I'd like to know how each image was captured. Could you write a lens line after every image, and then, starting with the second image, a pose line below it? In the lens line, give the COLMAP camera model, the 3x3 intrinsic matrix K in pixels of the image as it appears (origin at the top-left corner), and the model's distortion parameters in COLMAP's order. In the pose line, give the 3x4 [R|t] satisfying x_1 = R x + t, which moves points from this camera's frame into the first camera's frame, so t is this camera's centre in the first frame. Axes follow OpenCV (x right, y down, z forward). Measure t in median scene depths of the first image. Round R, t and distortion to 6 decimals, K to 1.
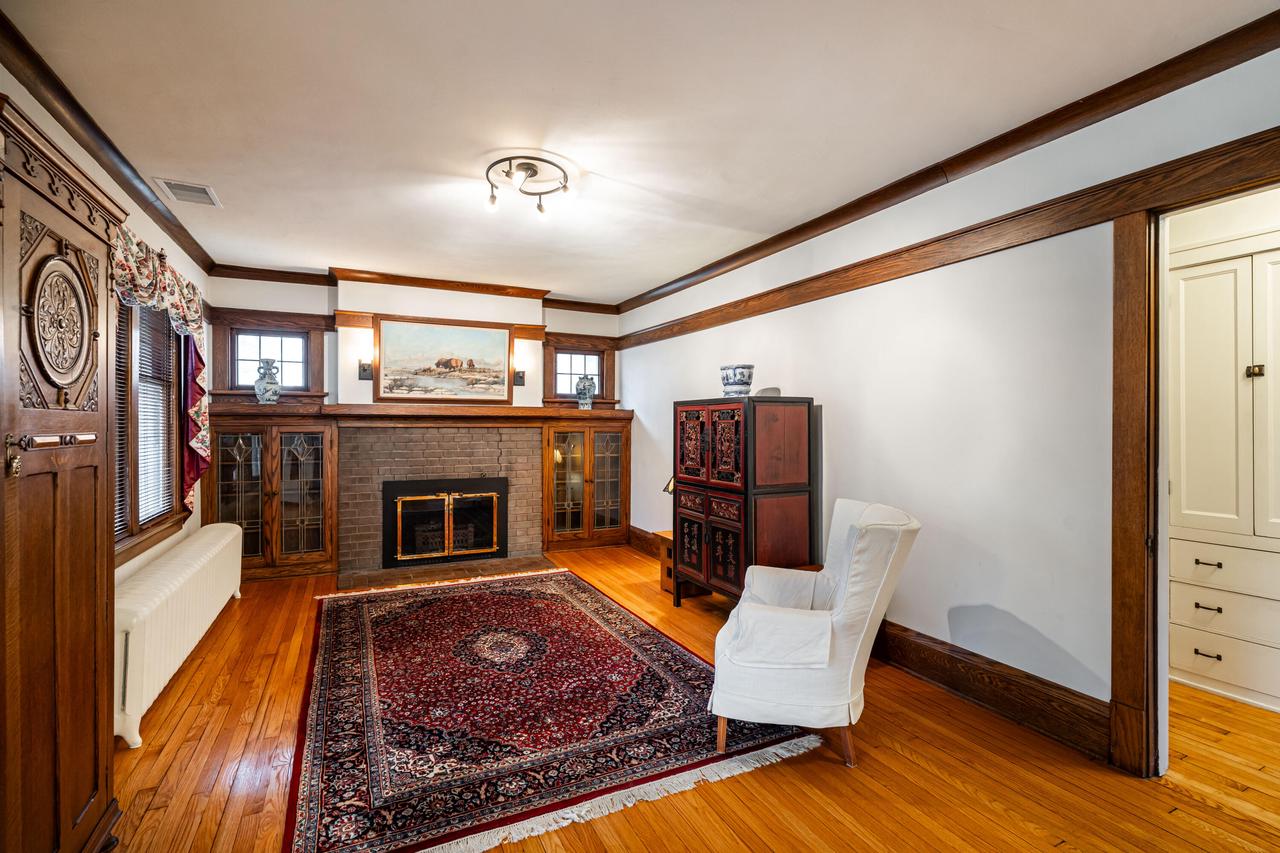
lens RADIAL K [[574.5, 0, 622.0], [0, 574.5, 421.9], [0, 0, 1]] dist [-0.004706, 0.001603]
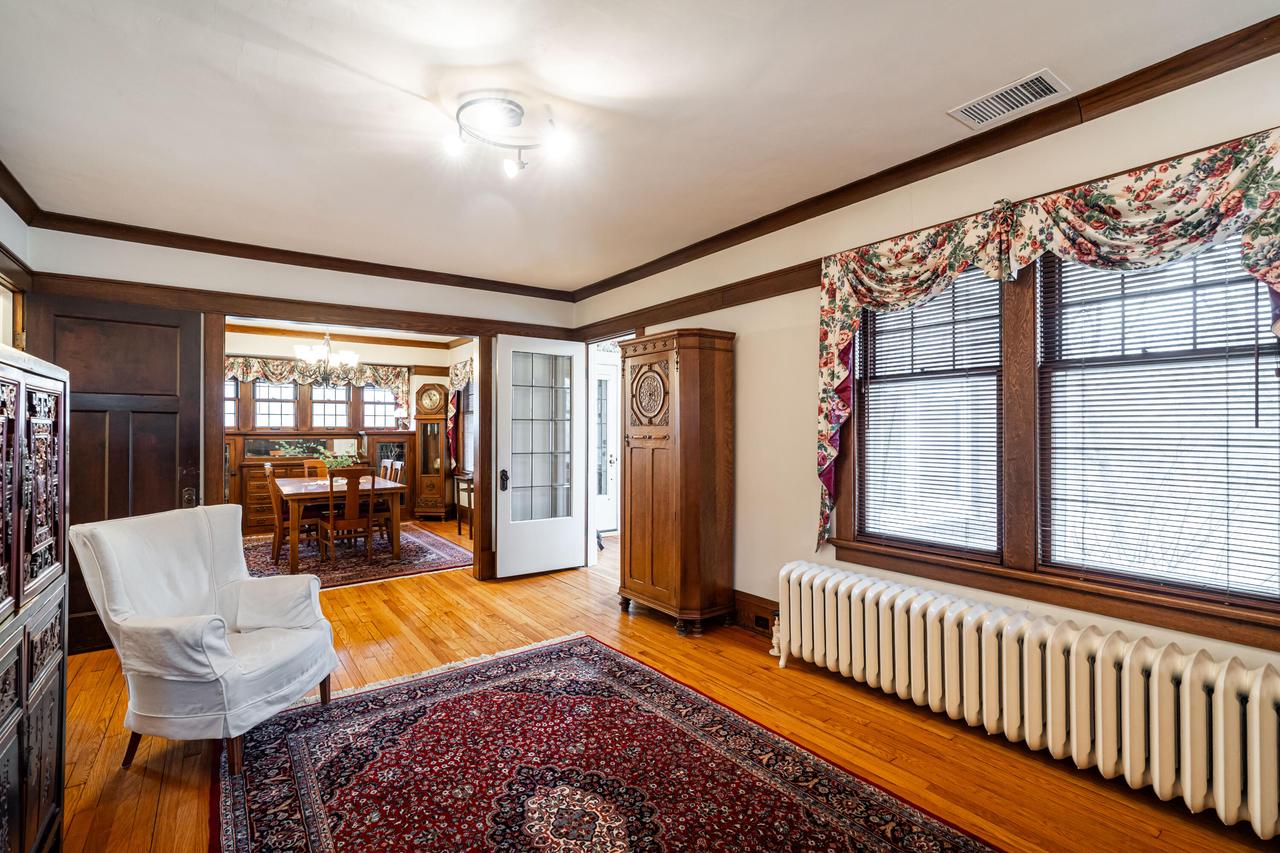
lens RADIAL K [[574.5, 0, 617.7], [0, 574.5, 418.8], [0, 0, 1]] dist [-0.004706, 0.001603]
pose [[-0.986030, -0.001373, -0.166559, -0.128565], [0.003094, 0.999643, -0.026554, 0.005572], [0.166536, -0.026698, -0.985674, 1.287219]]
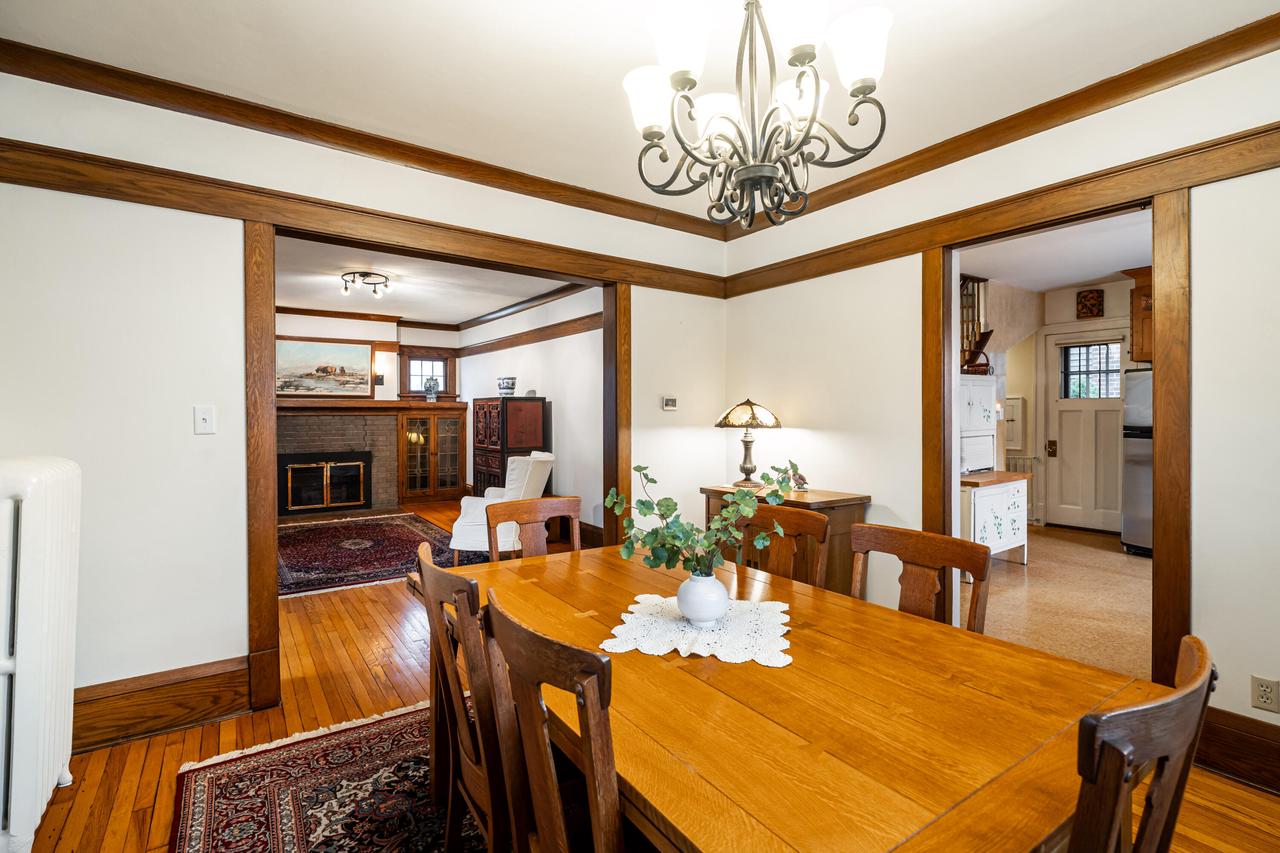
lens RADIAL K [[574.5, 0, 593.9], [0, 574.5, 418.9], [0, 0, 1]] dist [-0.004706, 0.001603]
pose [[0.991470, -0.004916, 0.130239, 0.208363], [0.002693, 0.999848, 0.017236, -0.005787], [-0.130304, -0.016738, 0.991333, -0.602516]]
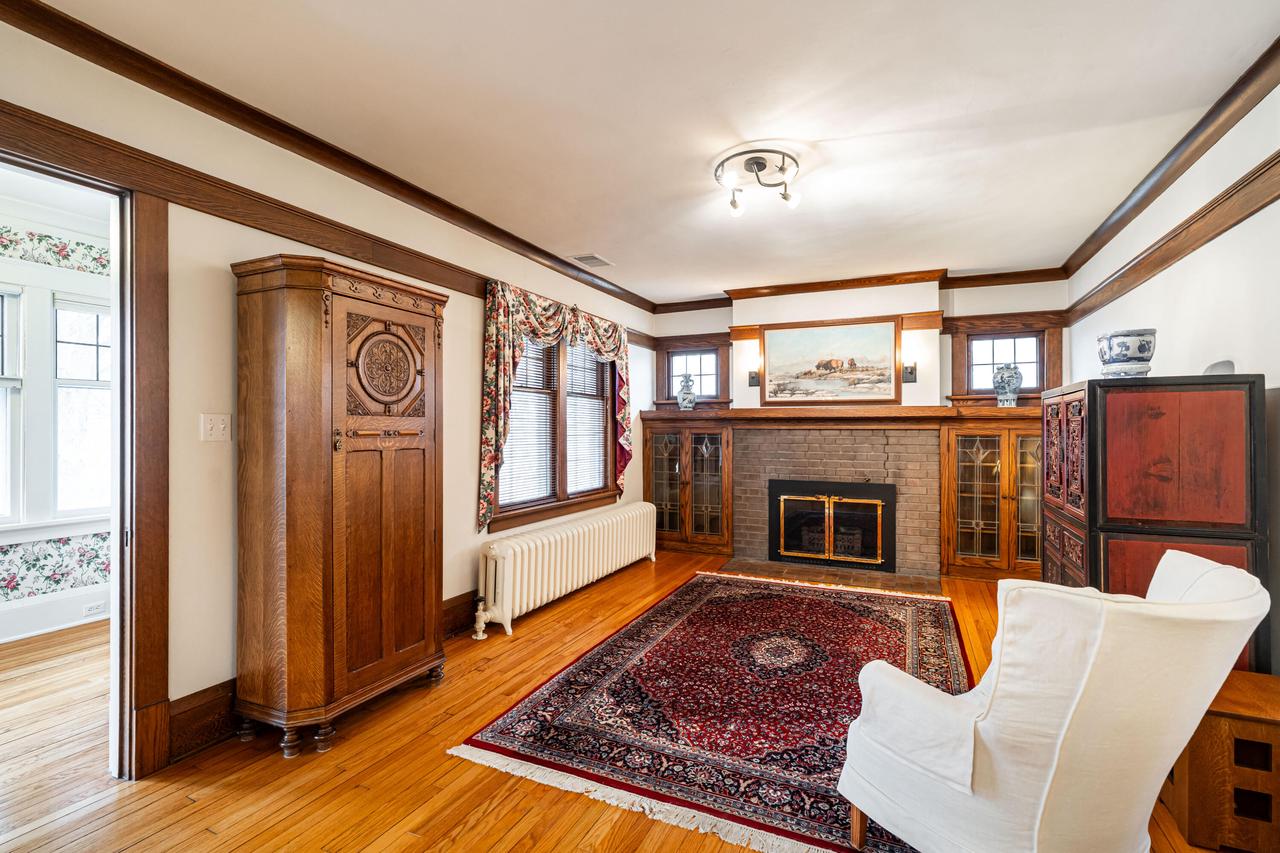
lens RADIAL K [[574.5, 0, 650.3], [0, 574.5, 424.5], [0, 0, 1]] dist [-0.004706, 0.001603]
pose [[0.647084, -0.007100, -0.762386, 0.325743], [0.004908, 0.999975, -0.005147, 0.005906], [0.762403, -0.000411, 0.647102, 0.161200]]
